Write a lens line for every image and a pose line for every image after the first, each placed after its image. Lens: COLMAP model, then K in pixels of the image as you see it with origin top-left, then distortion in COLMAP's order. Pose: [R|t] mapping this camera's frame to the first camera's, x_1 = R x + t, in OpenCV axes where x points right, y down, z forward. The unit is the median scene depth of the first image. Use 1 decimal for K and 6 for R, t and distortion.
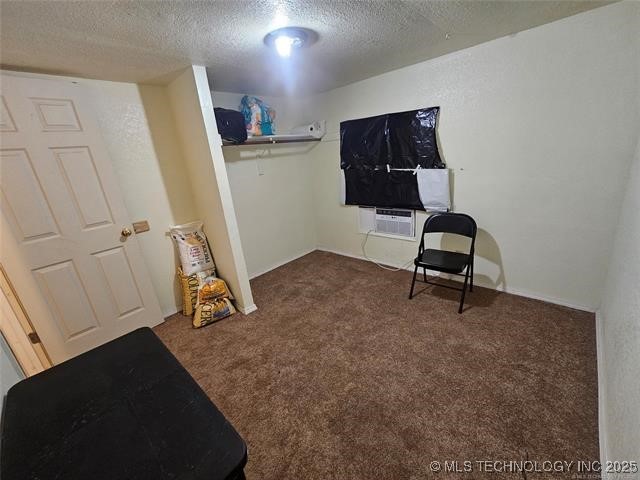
lens RADIAL K [[263.7, 0, 320.0], [0, 263.7, 240.0], [0, 0, 1]] dist [-0.001355, -0.000101]
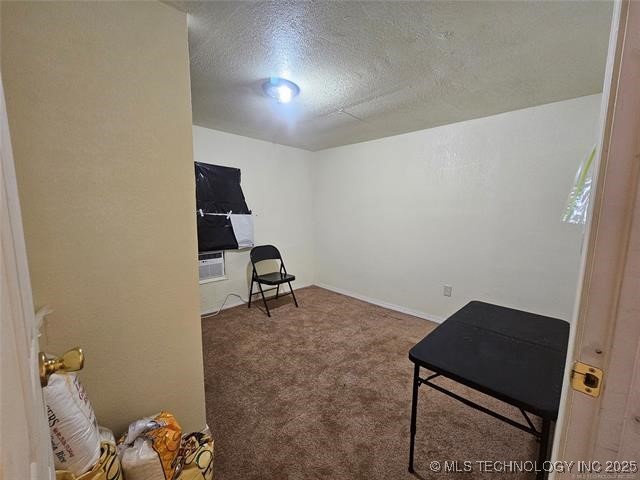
lens RADIAL K [[263.7, 0, 320.0], [0, 263.7, 240.0], [0, 0, 1]] dist [-0.001355, -0.000101]
pose [[0.019117, -0.032041, 0.999304, -0.813874], [0.292080, 0.956065, 0.025067, -0.072300], [-0.956203, 0.291398, 0.027635, 0.626335]]
